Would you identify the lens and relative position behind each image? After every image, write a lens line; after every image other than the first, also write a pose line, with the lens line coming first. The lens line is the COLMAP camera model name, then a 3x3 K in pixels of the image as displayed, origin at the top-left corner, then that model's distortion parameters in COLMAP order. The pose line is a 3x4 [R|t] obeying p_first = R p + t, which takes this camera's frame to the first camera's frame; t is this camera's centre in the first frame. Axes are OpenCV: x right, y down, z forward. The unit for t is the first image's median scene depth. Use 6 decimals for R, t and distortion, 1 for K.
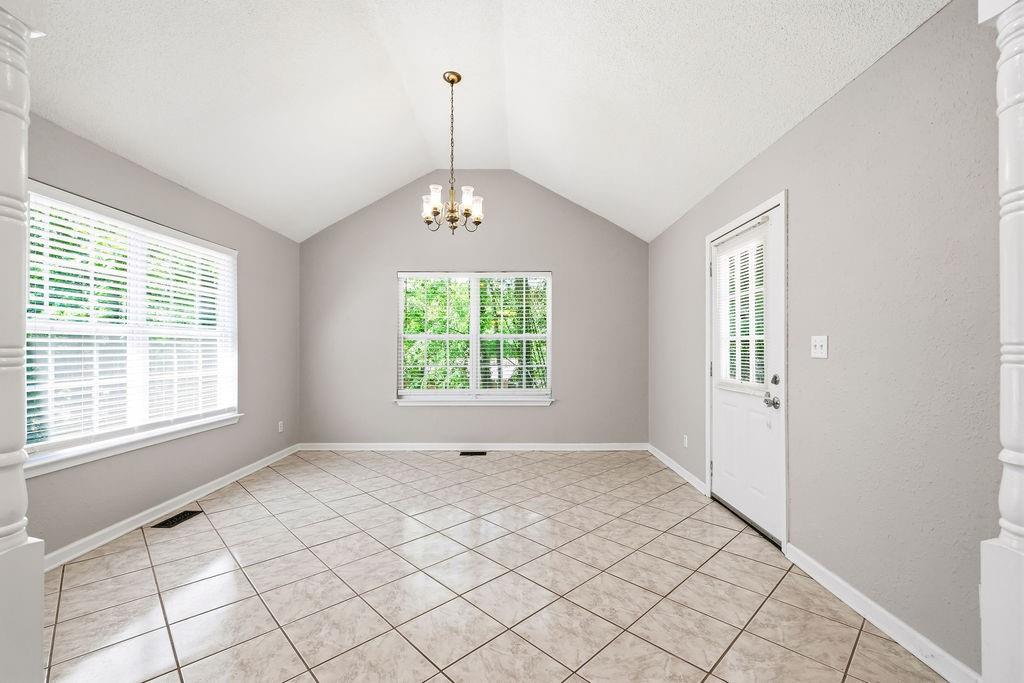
lens RADIAL K [[436.0, 0, 512.0], [0, 436.0, 341.5], [0, 0, 1]] dist [-0.000211, -0.000011]
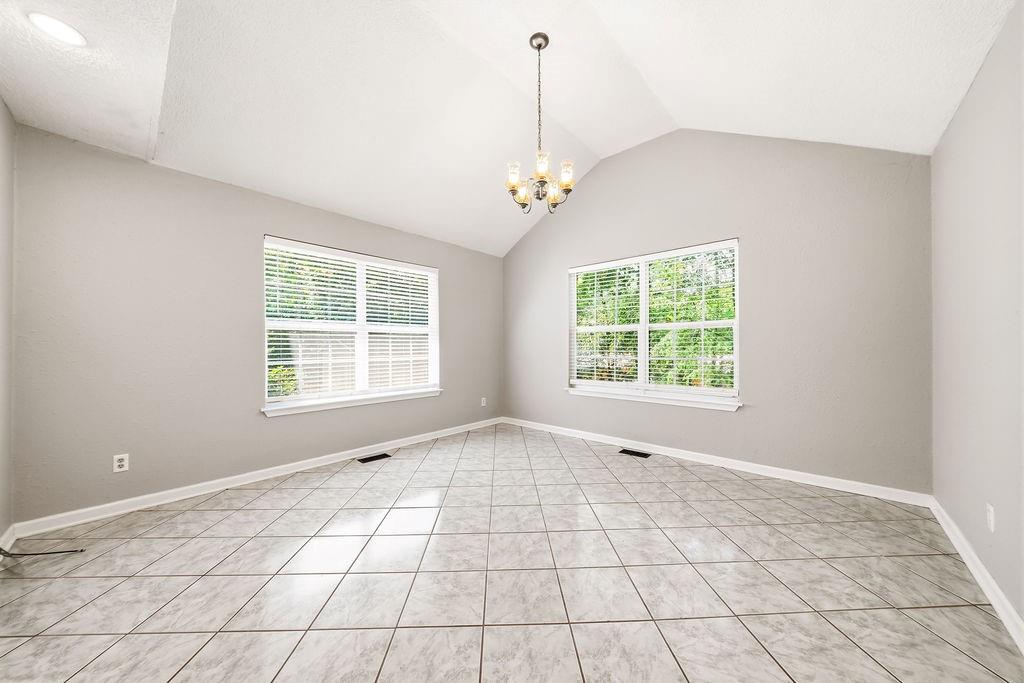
lens RADIAL K [[346.5, 0, 514.4], [0, 346.5, 342.5], [0, 0, 1]] dist [-0.005312, -0.000082]
pose [[0.740839, -0.009024, -0.671622, 0.268477], [0.013559, 0.999907, 0.001521, 0.023421], [0.671546, -0.010233, 0.740892, 0.363769]]
